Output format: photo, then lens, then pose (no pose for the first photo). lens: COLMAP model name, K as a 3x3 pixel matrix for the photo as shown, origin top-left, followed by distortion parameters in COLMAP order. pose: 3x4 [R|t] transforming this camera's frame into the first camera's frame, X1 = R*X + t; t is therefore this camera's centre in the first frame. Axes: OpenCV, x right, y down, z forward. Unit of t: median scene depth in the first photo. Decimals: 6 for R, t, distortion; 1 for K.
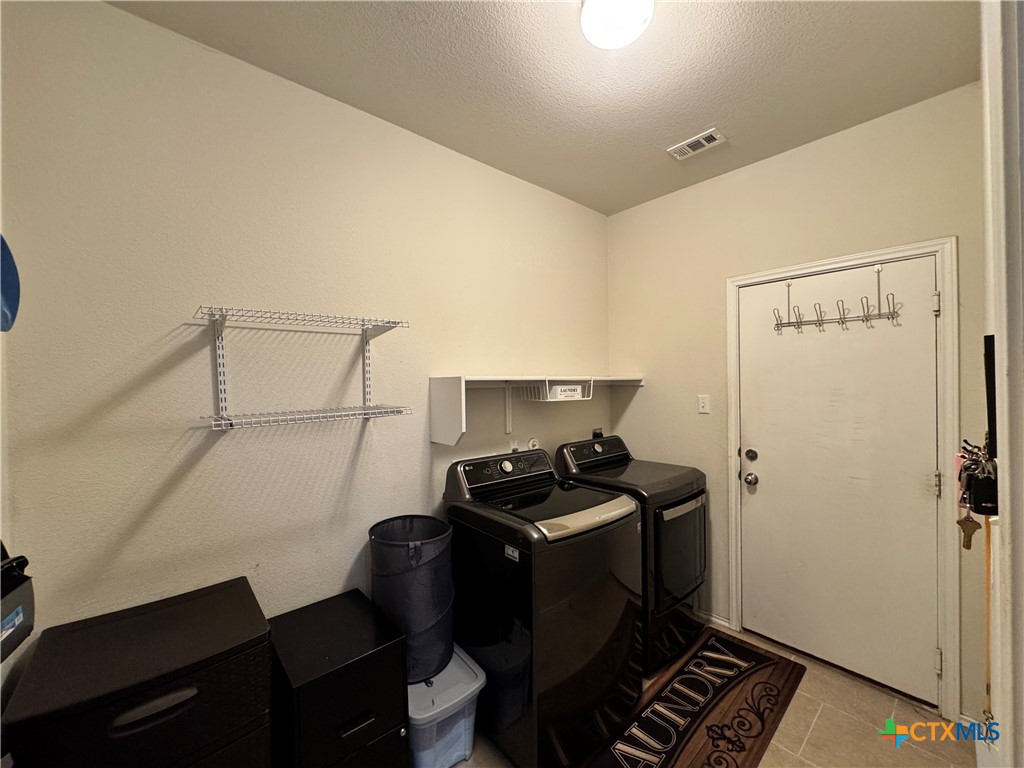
lens RADIAL K [[407.3, 0, 512.0], [0, 407.3, 384.0], [0, 0, 1]] dist [-0.002259, -0.000141]
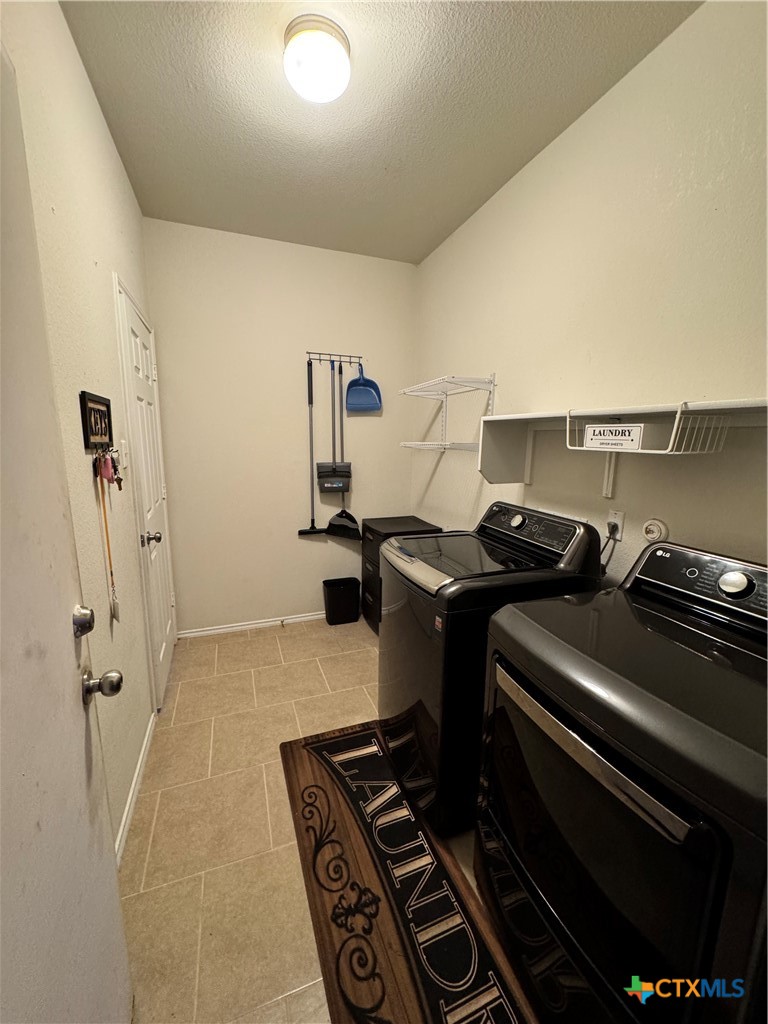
lens RADIAL K [[407.3, 0, 384.0], [0, 407.3, 512.0], [0, 0, 1]] dist [-0.002259, -0.000141]
pose [[-0.354265, 0.175430, -0.918543, 0.936564], [-0.014720, 0.981078, 0.193051, 0.022553], [0.935029, 0.081912, -0.344979, 1.101817]]
